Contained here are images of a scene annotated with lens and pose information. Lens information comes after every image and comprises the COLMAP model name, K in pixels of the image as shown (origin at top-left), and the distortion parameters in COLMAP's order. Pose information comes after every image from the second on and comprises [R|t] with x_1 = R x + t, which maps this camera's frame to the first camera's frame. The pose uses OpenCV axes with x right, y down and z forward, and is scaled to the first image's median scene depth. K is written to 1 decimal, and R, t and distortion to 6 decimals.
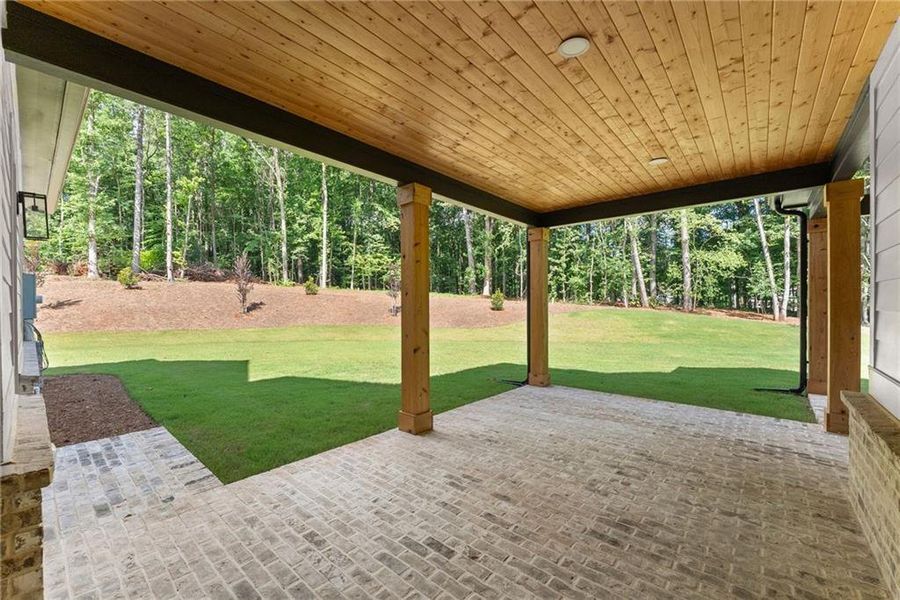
lens RADIAL K [[362.1, 0, 444.1], [0, 362.1, 301.6], [0, 0, 1]] dist [-0.005770, 0.000050]
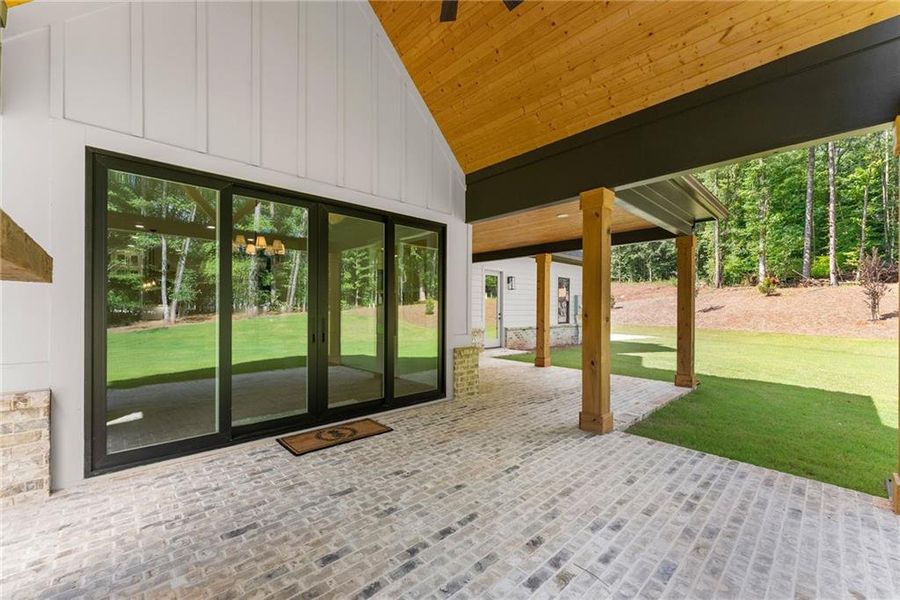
lens RADIAL K [[362.1, 0, 444.1], [0, 362.1, 301.6], [0, 0, 1]] dist [-0.005770, 0.000050]
pose [[-0.120387, -0.016965, -0.992582, 0.489518], [0.000643, 0.999852, -0.017168, 0.000978], [0.992727, -0.002705, -0.120359, 0.152684]]
